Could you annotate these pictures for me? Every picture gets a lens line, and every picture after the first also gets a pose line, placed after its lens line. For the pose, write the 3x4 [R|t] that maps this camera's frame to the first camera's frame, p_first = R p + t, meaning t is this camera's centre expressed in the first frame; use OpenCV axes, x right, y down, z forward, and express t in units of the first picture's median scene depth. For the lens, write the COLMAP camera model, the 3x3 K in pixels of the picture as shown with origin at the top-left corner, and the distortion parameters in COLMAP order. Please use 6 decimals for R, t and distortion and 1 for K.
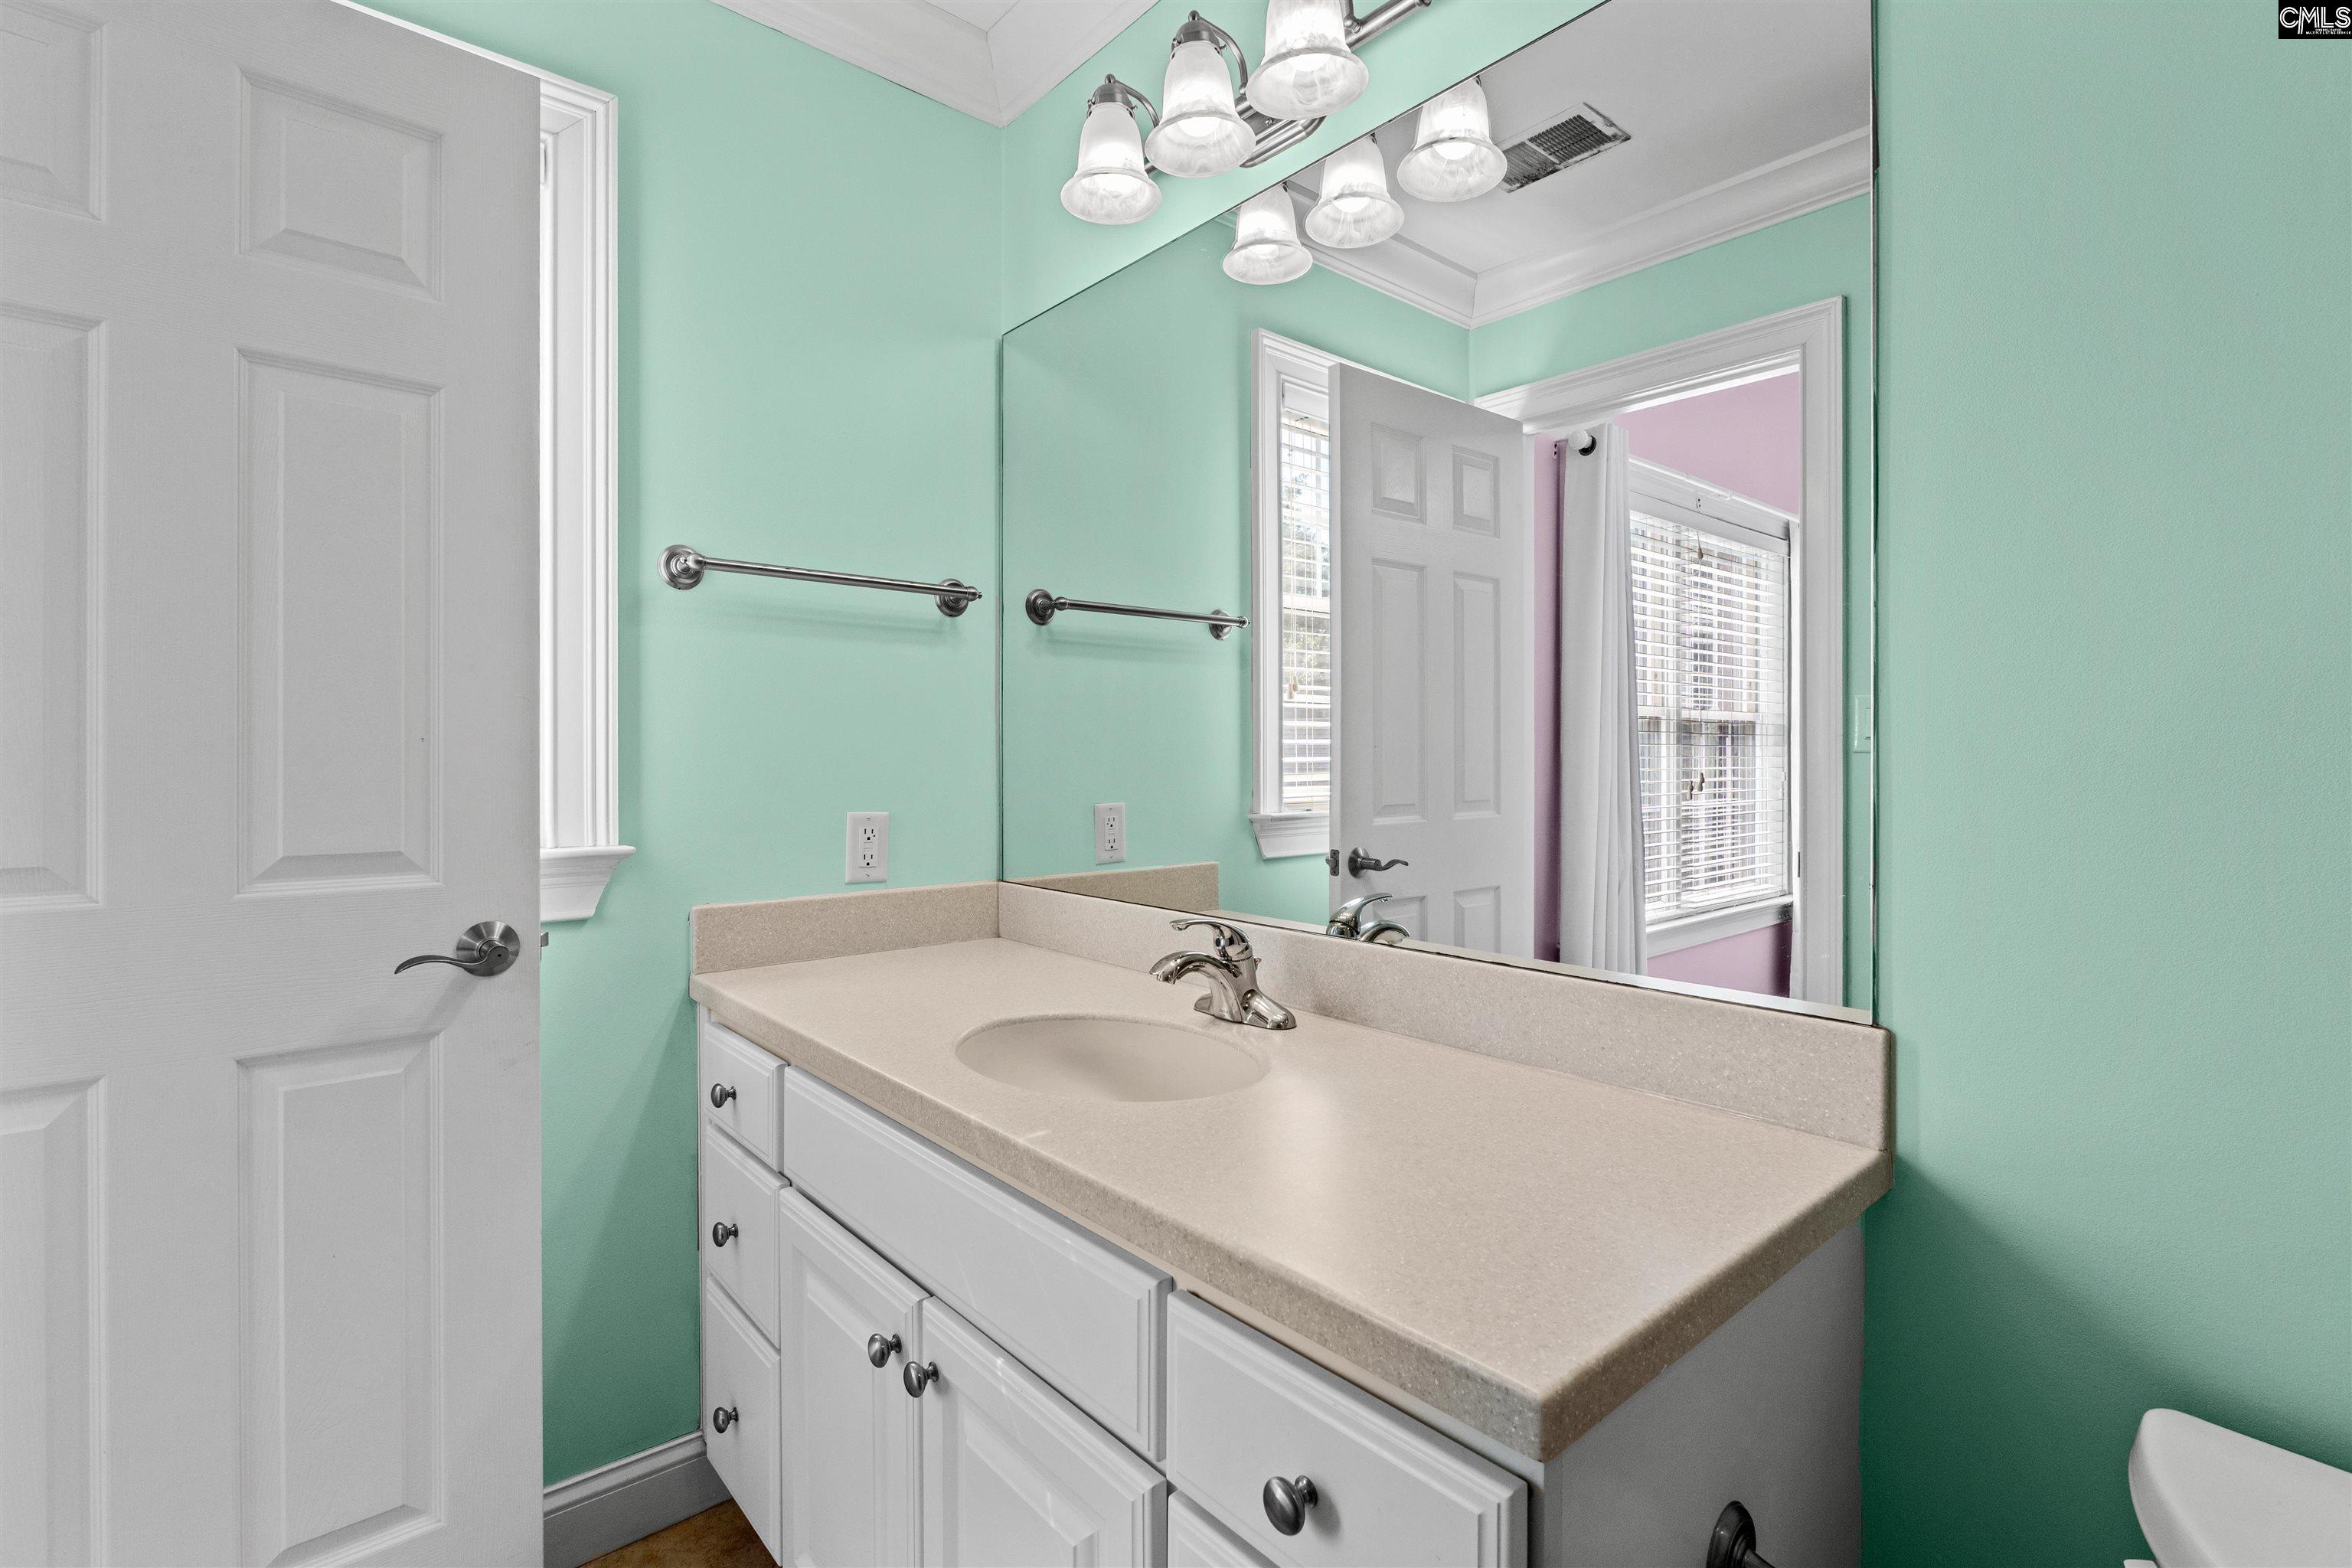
lens RADIAL K [[1075.7, 0, 1172.6], [0, 1075.7, 769.9], [0, 0, 1]] dist [-0.000160, 0.000887]
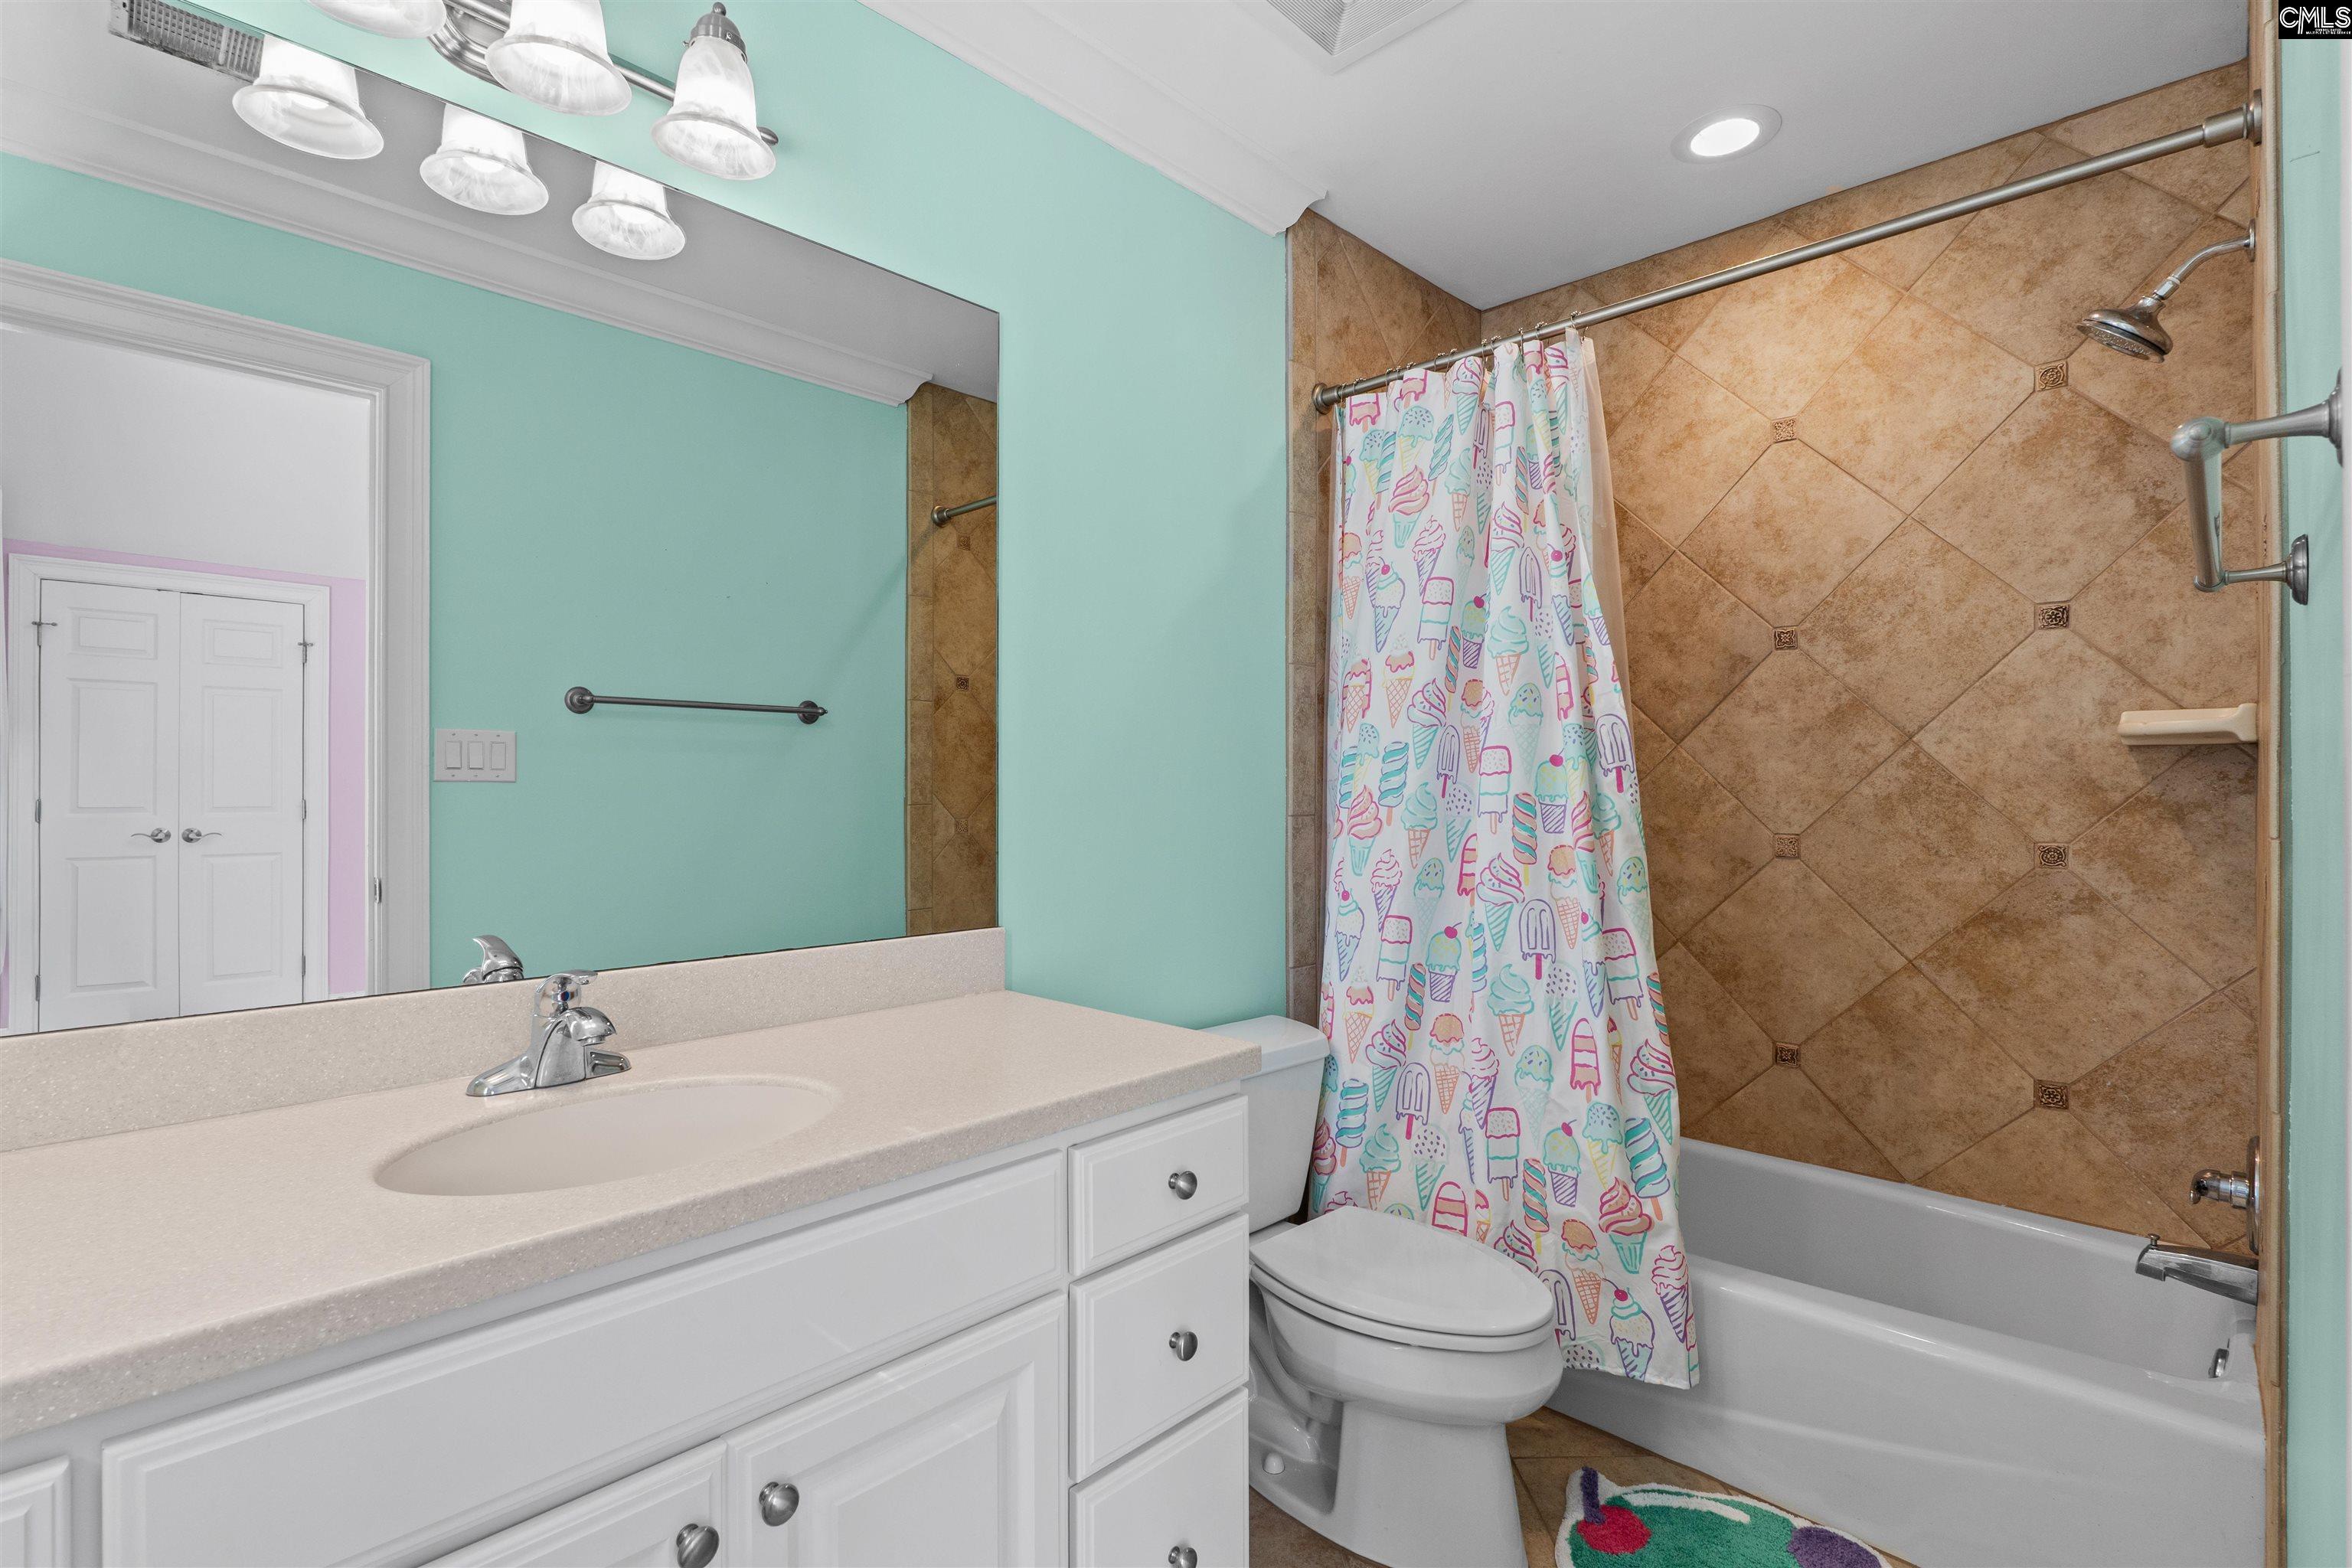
lens RADIAL K [[1075.7, 0, 1172.6], [0, 1075.7, 769.9], [0, 0, 1]] dist [-0.000160, 0.000887]
pose [[-0.087383, 0.010855, 0.996116, -1.207913], [0.009889, 0.999901, -0.010028, -0.012222], [-0.996126, 0.008974, -0.087482, 0.809668]]
